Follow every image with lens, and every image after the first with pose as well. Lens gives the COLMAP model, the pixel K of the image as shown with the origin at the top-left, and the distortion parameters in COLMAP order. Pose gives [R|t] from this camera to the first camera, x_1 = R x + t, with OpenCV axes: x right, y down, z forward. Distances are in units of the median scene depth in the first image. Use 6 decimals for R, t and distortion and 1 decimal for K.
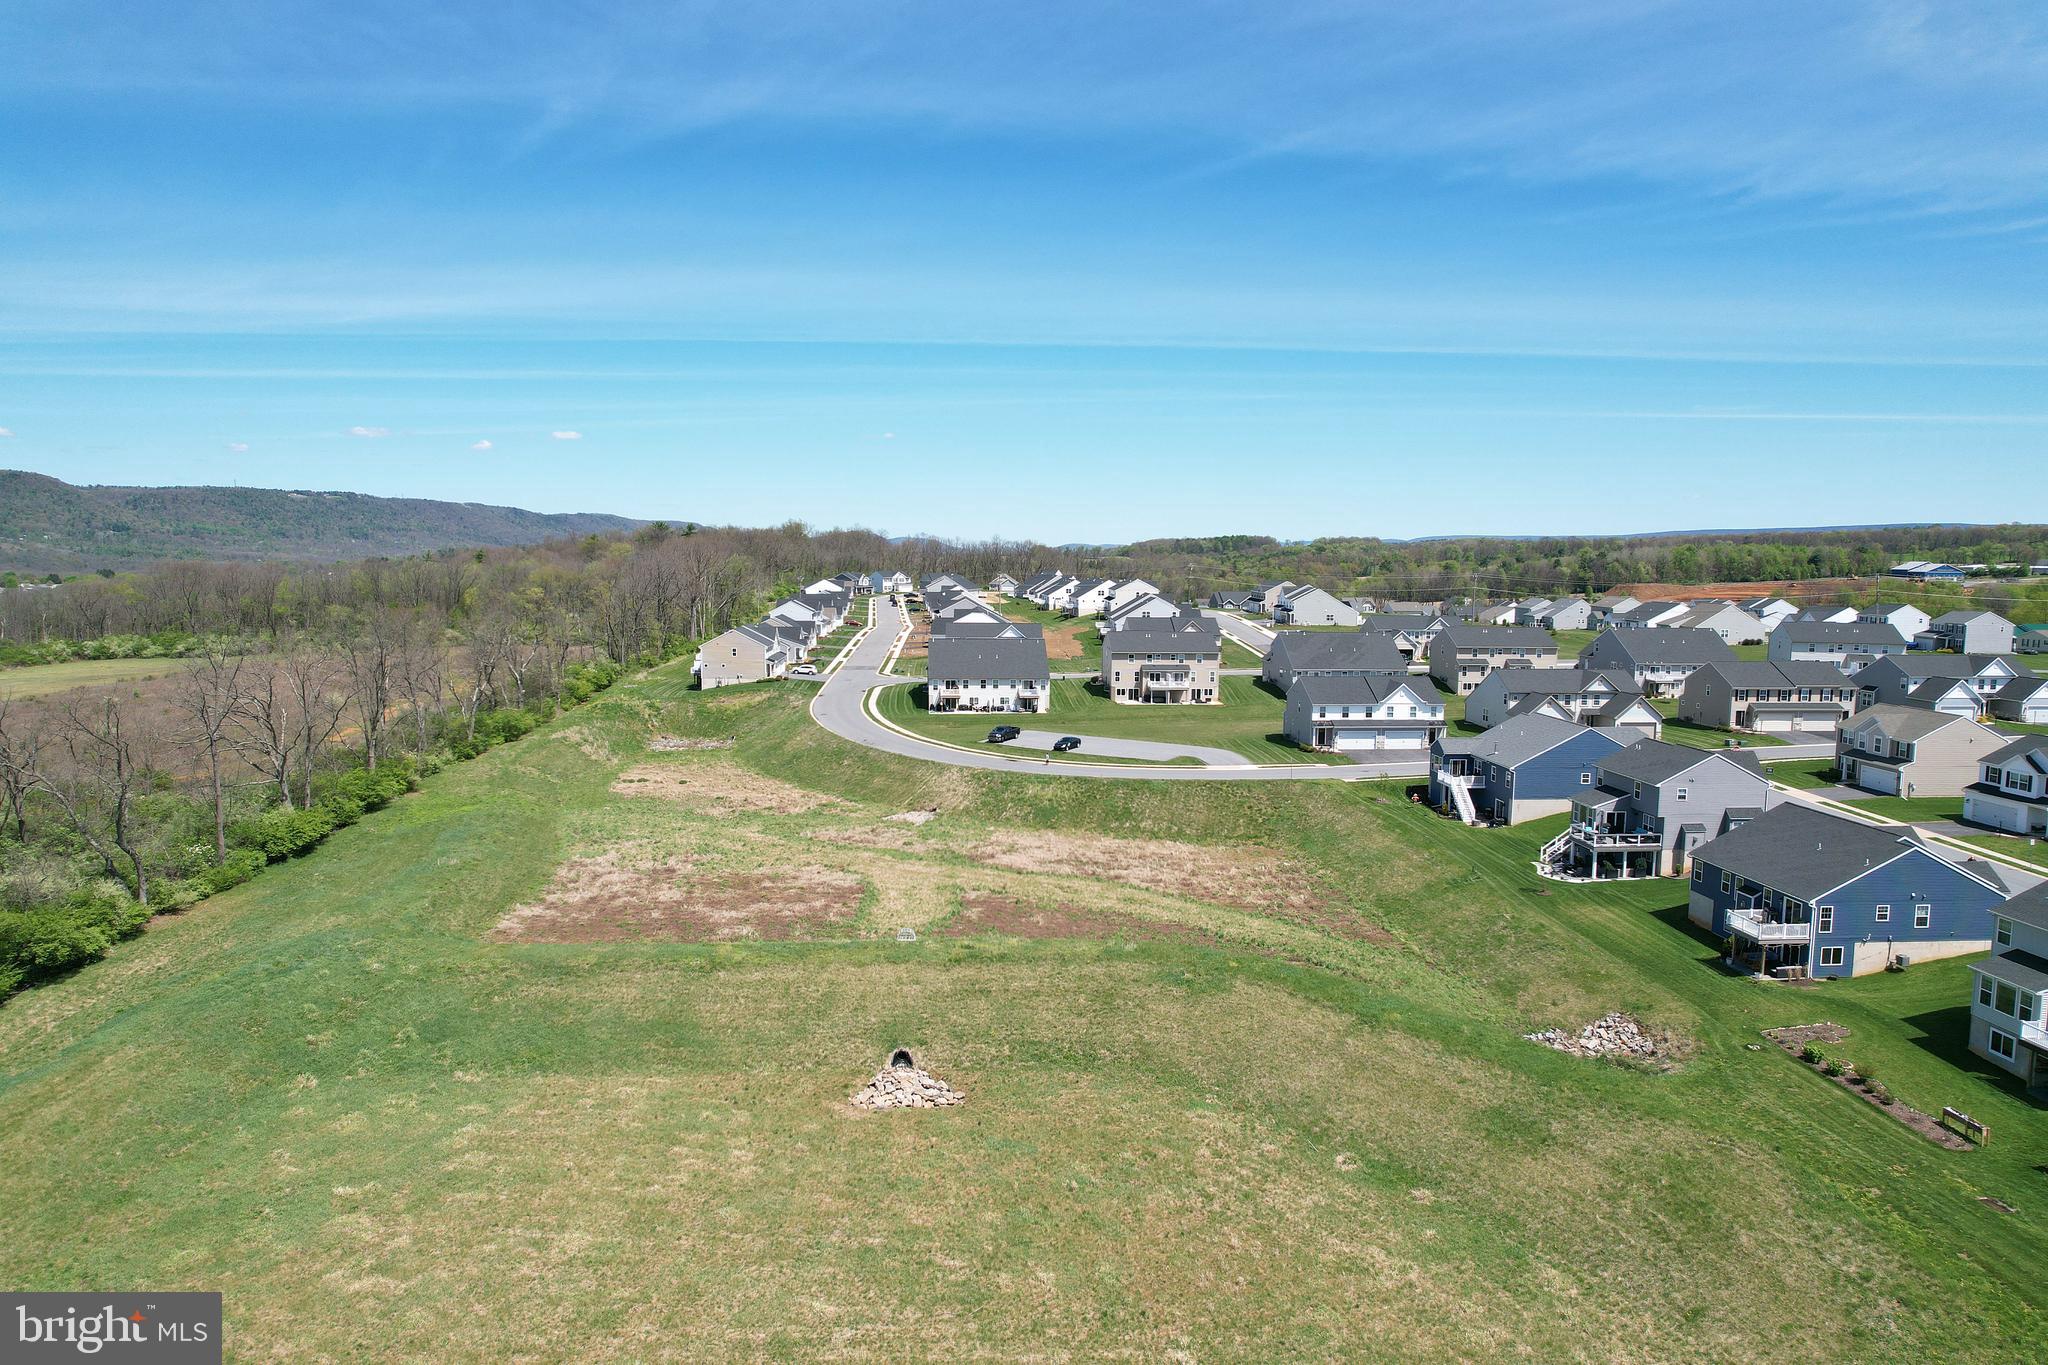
lens RADIAL K [[1305.7, 0, 1024.0], [0, 1305.7, 682.5], [0, 0, 1]] dist [-0.055139, 0.050661]
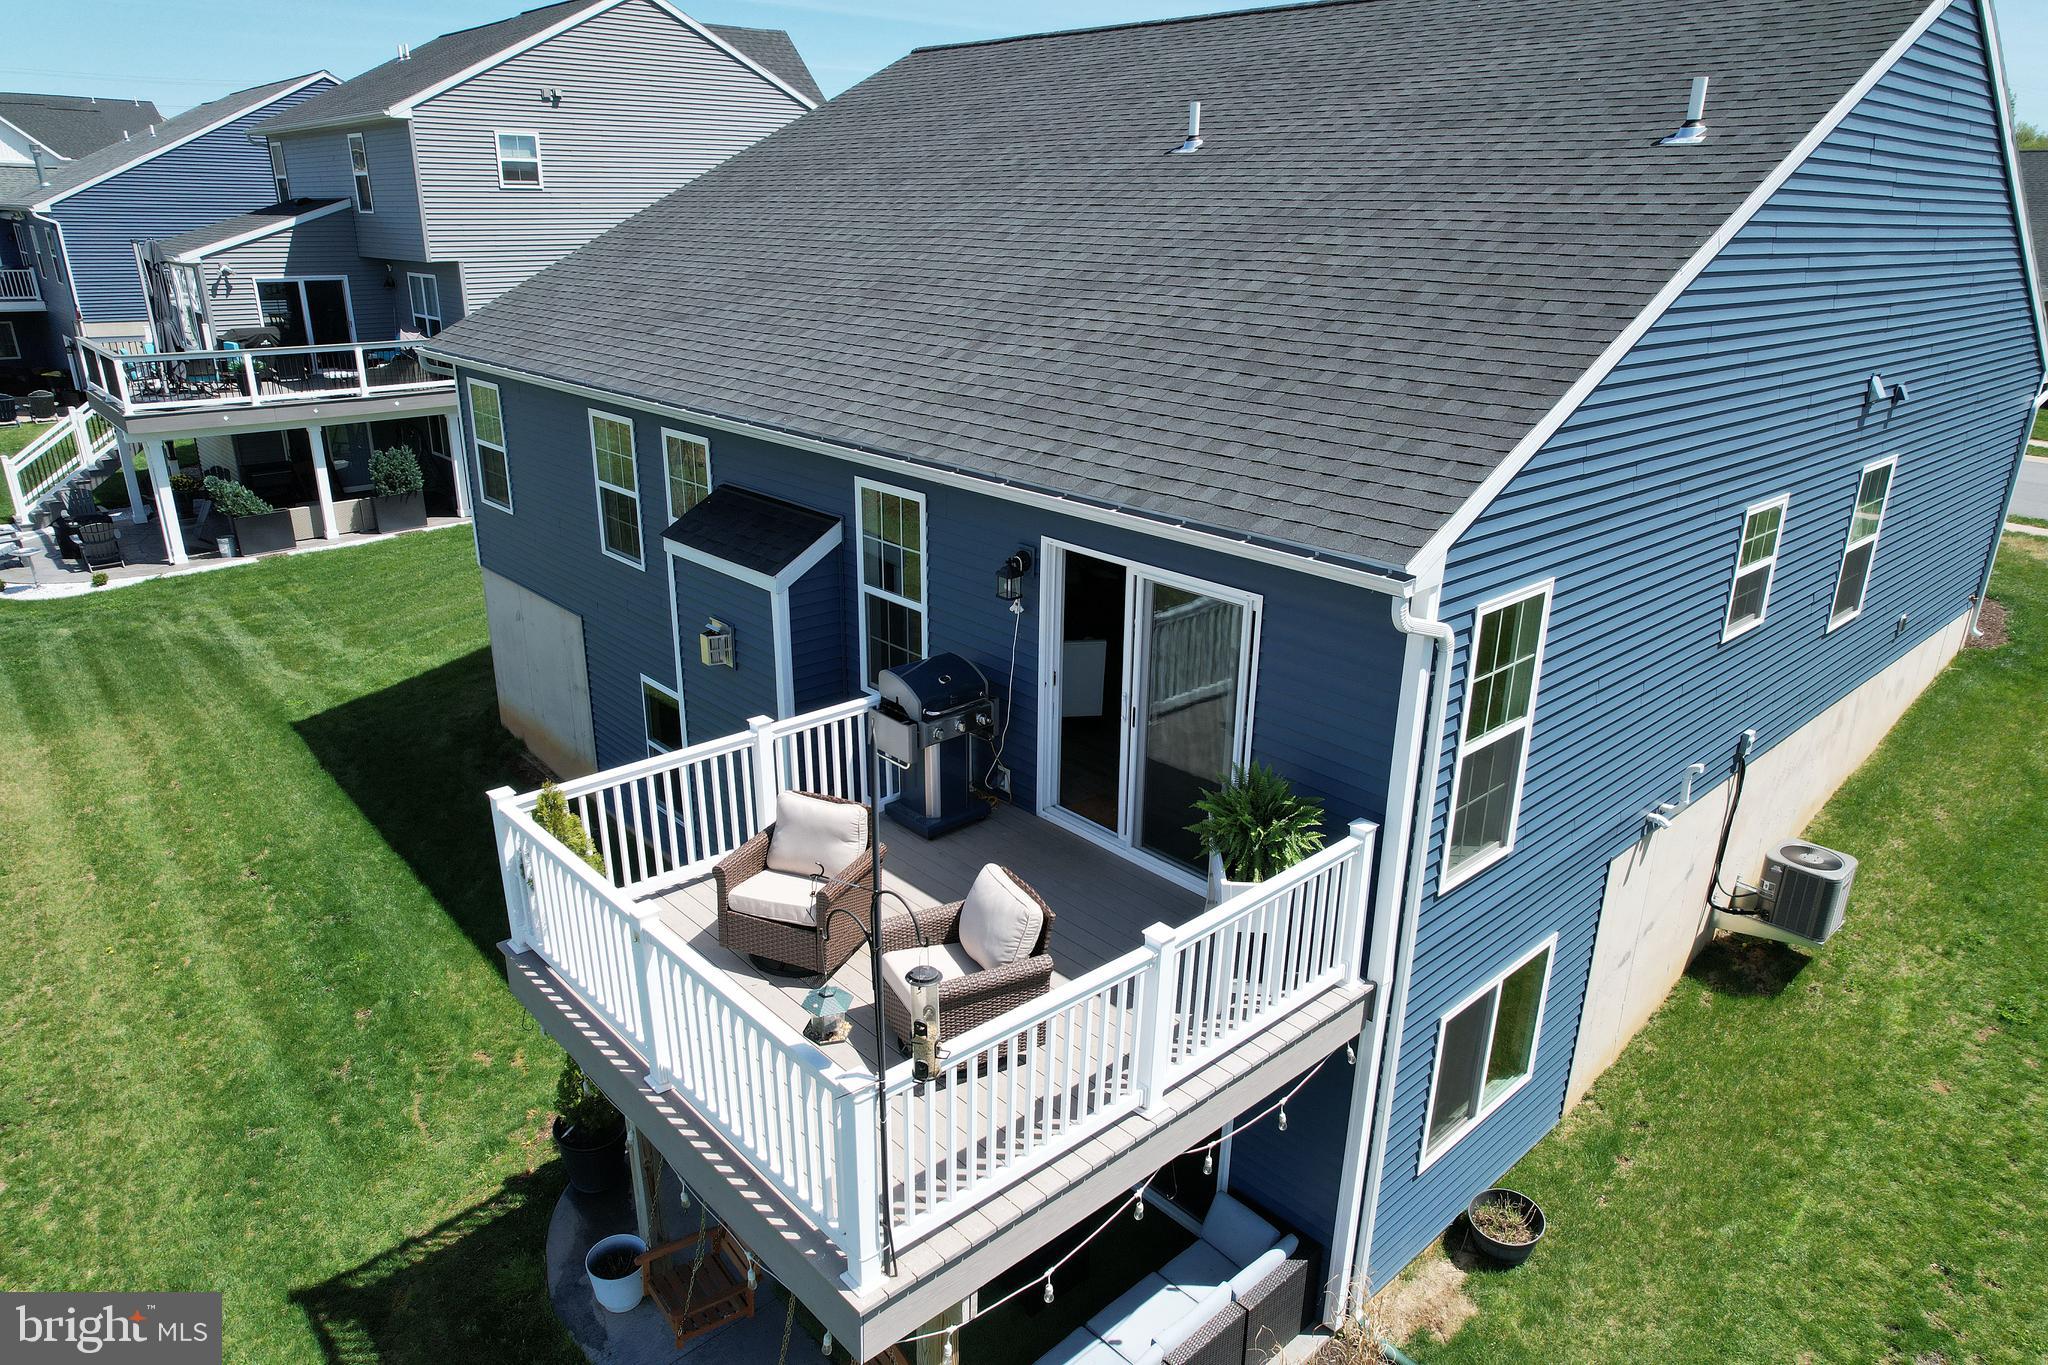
lens RADIAL K [[1346.6, 0, 1032.8], [0, 1346.6, 683.1], [0, 0, 1]] dist [-0.079311, 0.075419]
pose [[0.787748, -0.205981, 0.580538, 0.407458], [0.054157, 0.961945, 0.267821, 0.114872], [-0.613612, -0.179535, 0.768926, 0.710869]]
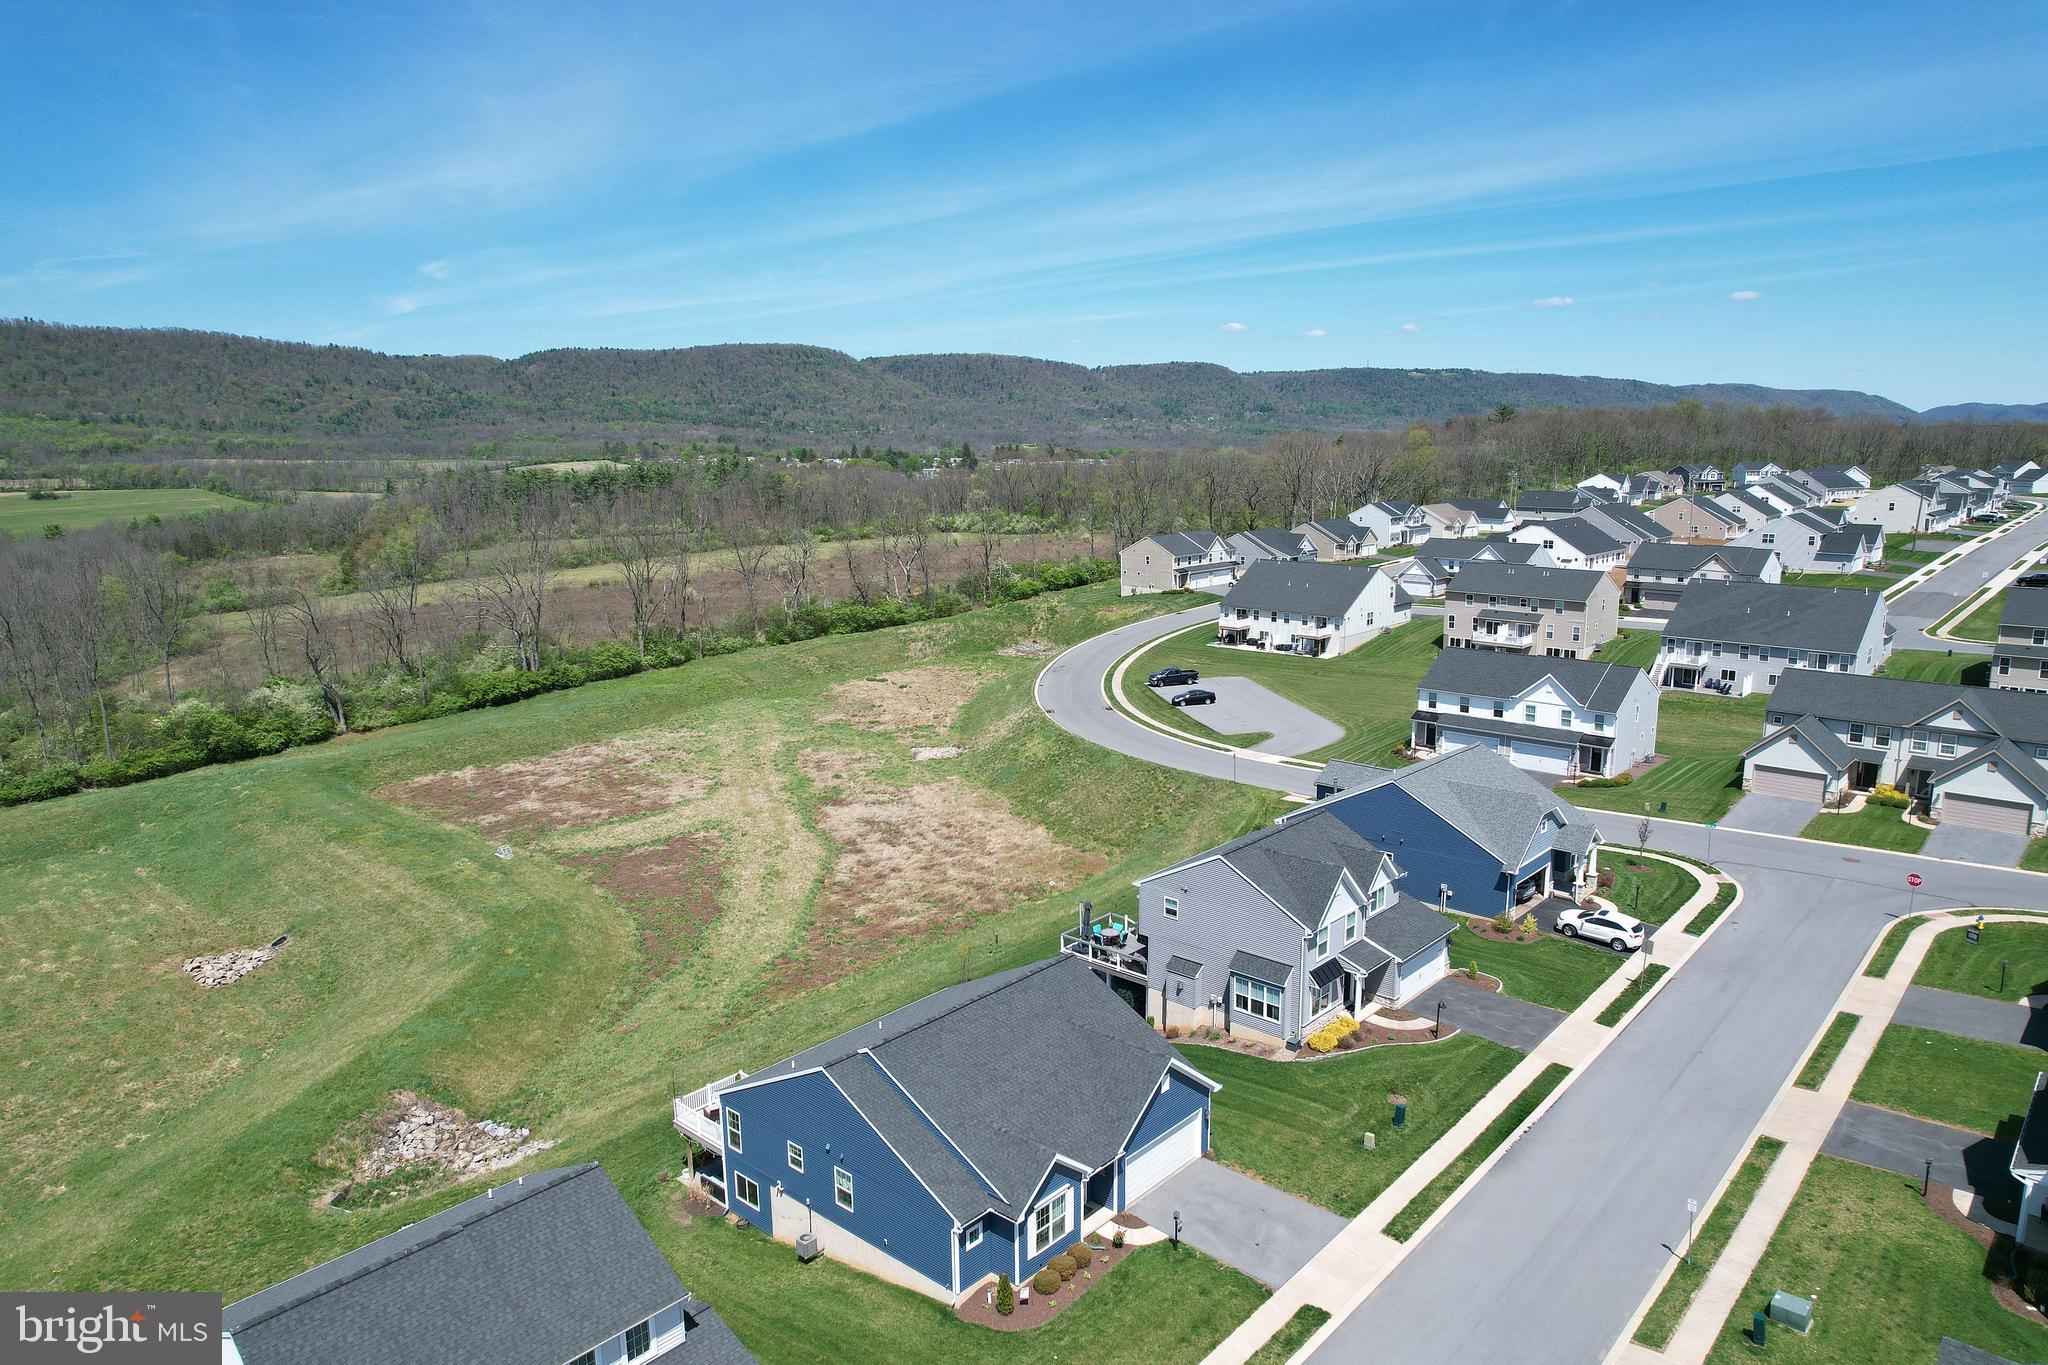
lens RADIAL K [[1346.6, 0, 1032.8], [0, 1346.6, 683.1], [0, 0, 1]] dist [-0.079311, 0.075419]
pose [[0.690371, 0.121863, -0.713118, 0.875121], [-0.056669, 0.991791, 0.114623, -0.084594], [0.721233, -0.038720, 0.691610, 0.499783]]
